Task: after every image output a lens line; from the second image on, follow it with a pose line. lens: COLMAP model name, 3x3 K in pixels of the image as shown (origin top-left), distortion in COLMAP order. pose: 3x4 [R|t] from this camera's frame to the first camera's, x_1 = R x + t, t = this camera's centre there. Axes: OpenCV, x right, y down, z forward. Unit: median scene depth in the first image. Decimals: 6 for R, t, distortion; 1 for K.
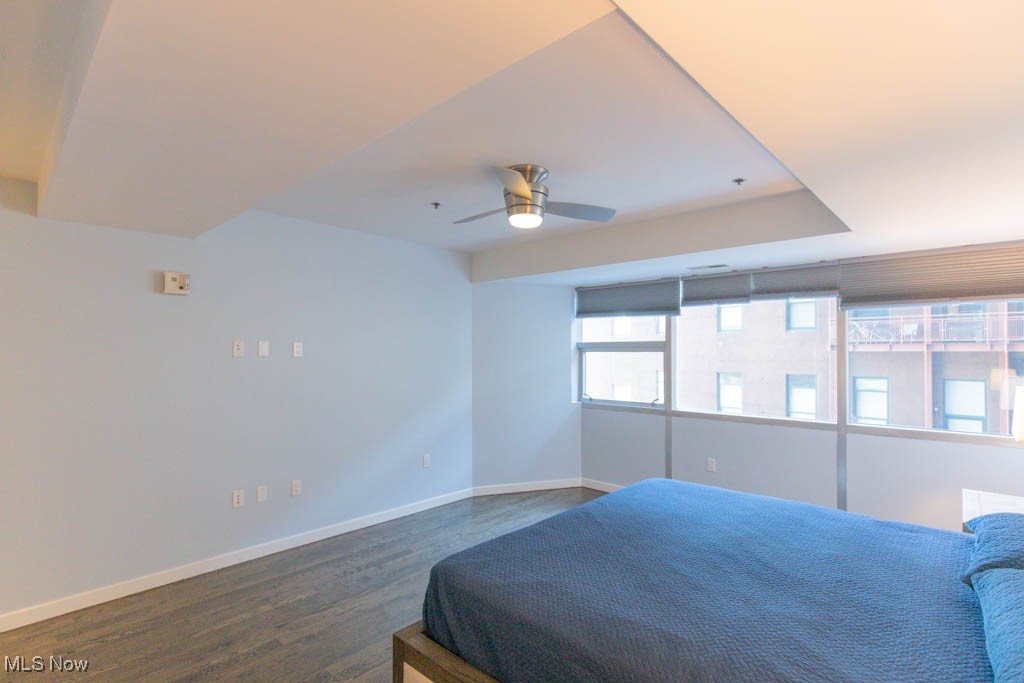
lens RADIAL K [[498.6, 0, 520.3], [0, 498.6, 346.4], [0, 0, 1]] dist [-0.022874, 0.000470]
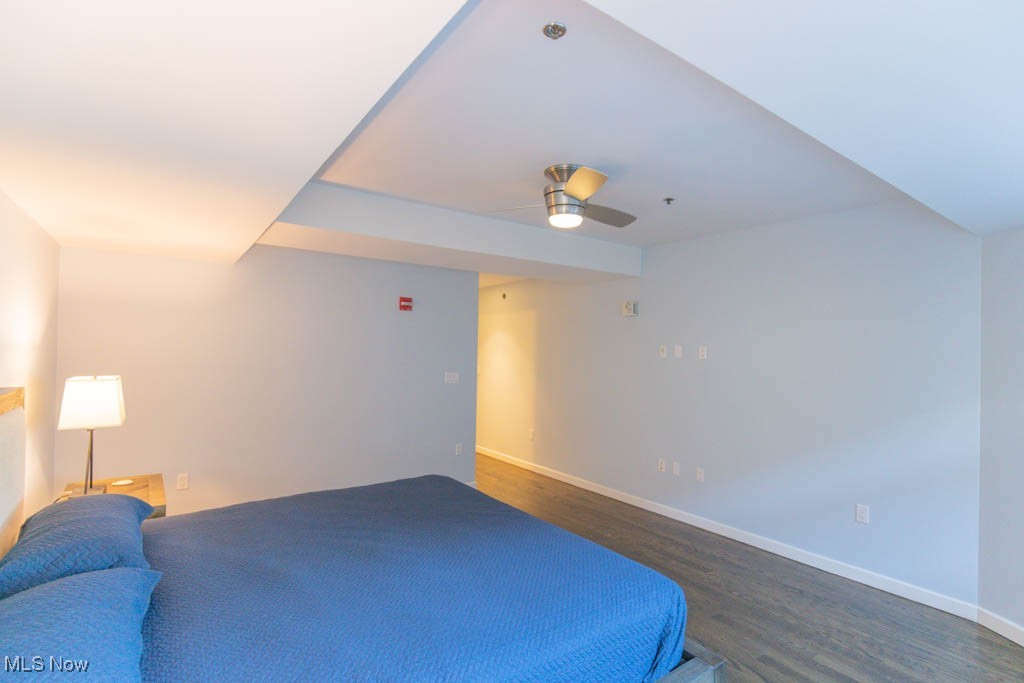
lens RADIAL K [[502.5, 0, 518.2], [0, 502.5, 347.5], [0, 0, 1]] dist [-0.023311, 0.000231]
pose [[-0.221117, -0.009090, -0.975205, 0.792452], [-0.012422, 0.999902, -0.006503, 0.007124], [0.975168, 0.010676, -0.221208, 0.887385]]
